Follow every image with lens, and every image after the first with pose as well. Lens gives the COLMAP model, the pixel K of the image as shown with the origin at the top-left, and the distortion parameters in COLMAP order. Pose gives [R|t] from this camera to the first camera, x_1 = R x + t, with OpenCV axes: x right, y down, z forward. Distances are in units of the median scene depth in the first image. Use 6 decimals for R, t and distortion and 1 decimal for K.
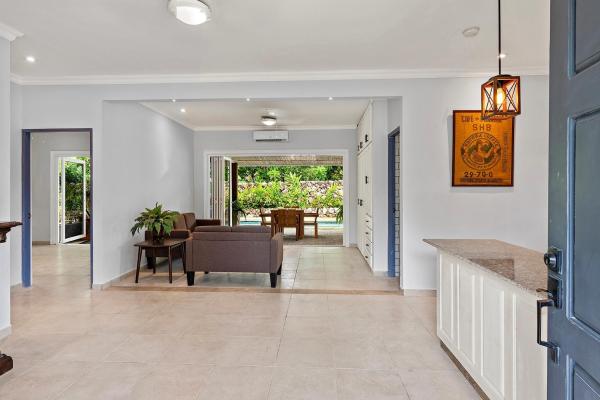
lens RADIAL K [[310.9, 0, 307.4], [0, 310.9, 191.5], [0, 0, 1]] dist [0.000635, -0.001270]
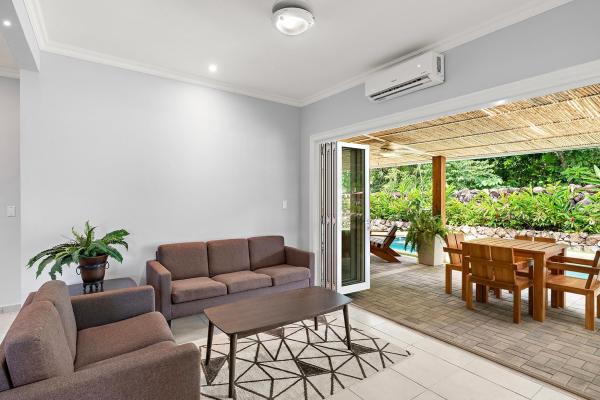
lens RADIAL K [[310.9, 0, 297.4], [0, 310.9, 199.8], [0, 0, 1]] dist [0.000635, -0.001270]
pose [[0.591977, 0.010062, -0.805892, 0.072345], [-0.008377, 0.999945, 0.006331, -0.004421], [0.805911, 0.003003, 0.592029, 0.291132]]
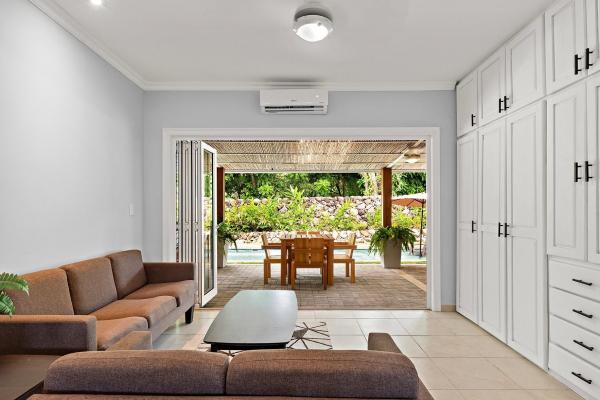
lens RADIAL K [[310.9, 0, 296.6], [0, 310.9, 211.1], [0, 0, 1]] dist [0.000635, -0.001270]
pose [[0.999817, -0.000682, 0.019101, -0.056773], [0.000722, 0.999998, -0.002081, 0.003668], [-0.019100, 0.002095, 0.999815, 0.223444]]
